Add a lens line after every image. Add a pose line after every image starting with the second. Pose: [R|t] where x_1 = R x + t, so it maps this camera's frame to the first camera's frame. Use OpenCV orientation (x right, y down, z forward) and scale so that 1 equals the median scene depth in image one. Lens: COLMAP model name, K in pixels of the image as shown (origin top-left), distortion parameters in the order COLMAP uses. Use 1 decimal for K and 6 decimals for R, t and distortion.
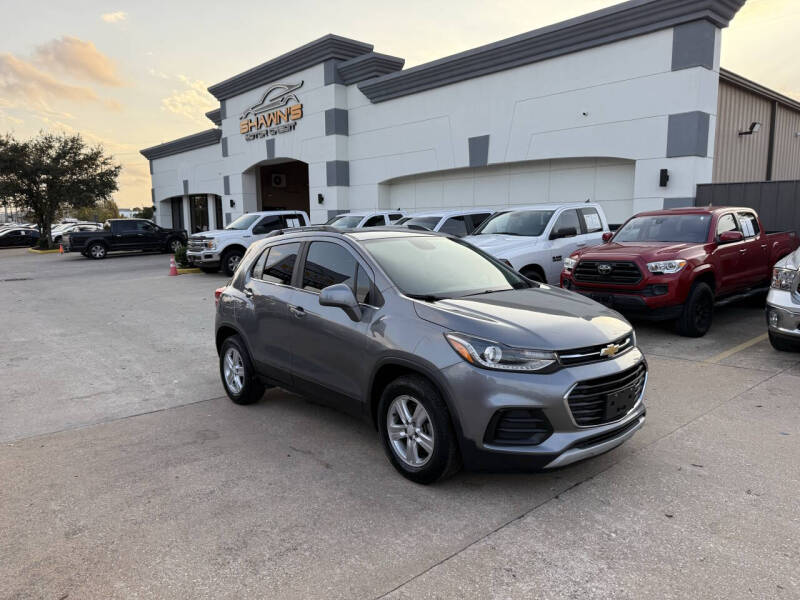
lens RADIAL K [[562.8, 0, 400.7], [0, 562.8, 298.4], [0, 0, 1]] dist [0.037295, -0.042695]
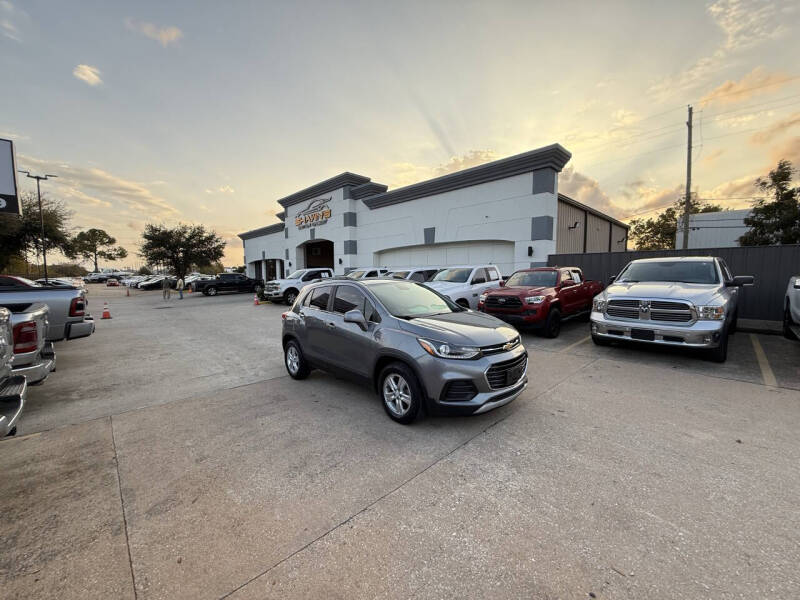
lens RADIAL K [[316.7, 0, 399.2], [0, 316.7, 299.3], [0, 0, 1]] dist [0.005494, -0.000794]
pose [[0.998901, -0.002362, 0.046820, -0.015018], [0.005032, 0.998362, -0.056986, -0.001061], [-0.046609, 0.057159, 0.997276, 0.005059]]
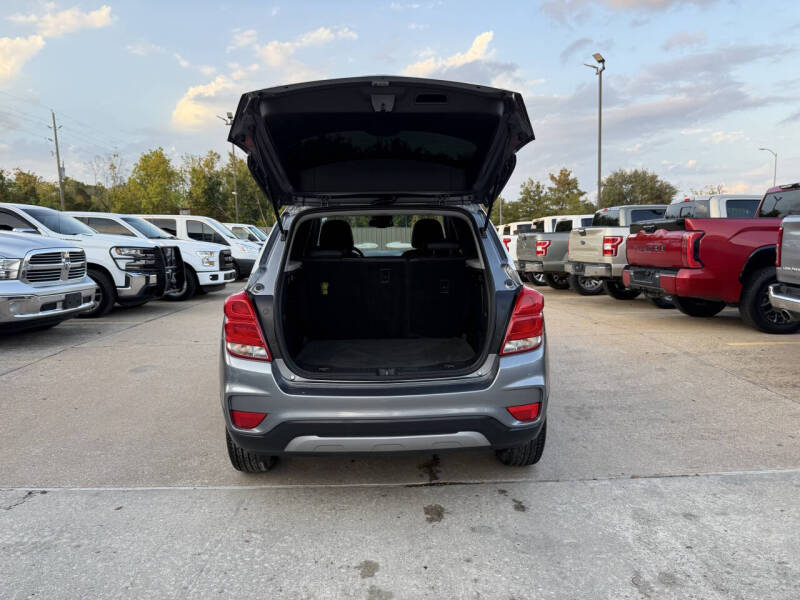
lens RADIAL K [[562.8, 0, 401.0], [0, 562.8, 299.0], [0, 0, 1]] dist [0.037295, -0.042695]
pose [[-0.779669, -0.044145, 0.624634, -0.431939], [0.100773, 0.975665, 0.194739, -0.093217], [-0.618030, 0.214778, -0.756246, 1.157486]]
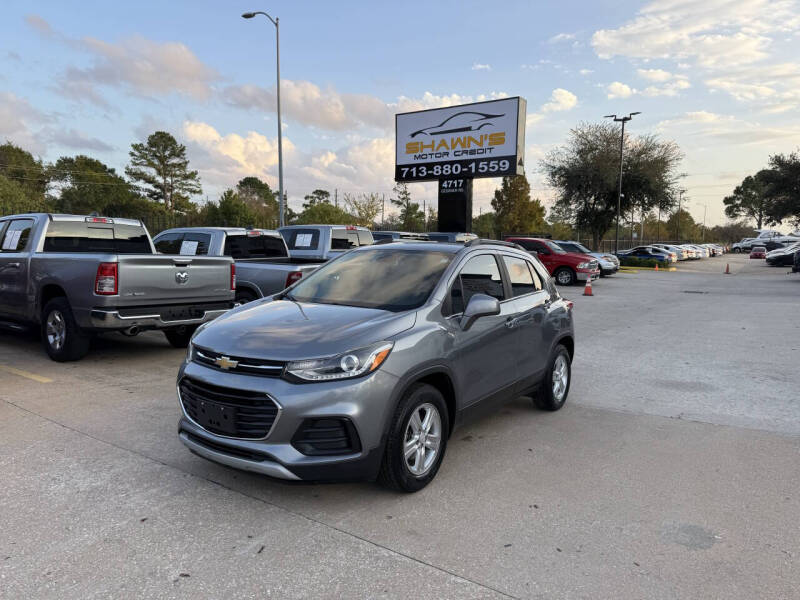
lens RADIAL K [[562.8, 0, 397.3], [0, 562.8, 302.2], [0, 0, 1]] dist [0.037295, -0.042695]
pose [[0.244283, 0.110756, -0.963358, 0.642369], [-0.135217, 0.987641, 0.079260, -0.061454], [0.960230, 0.110900, 0.256240, 0.477557]]
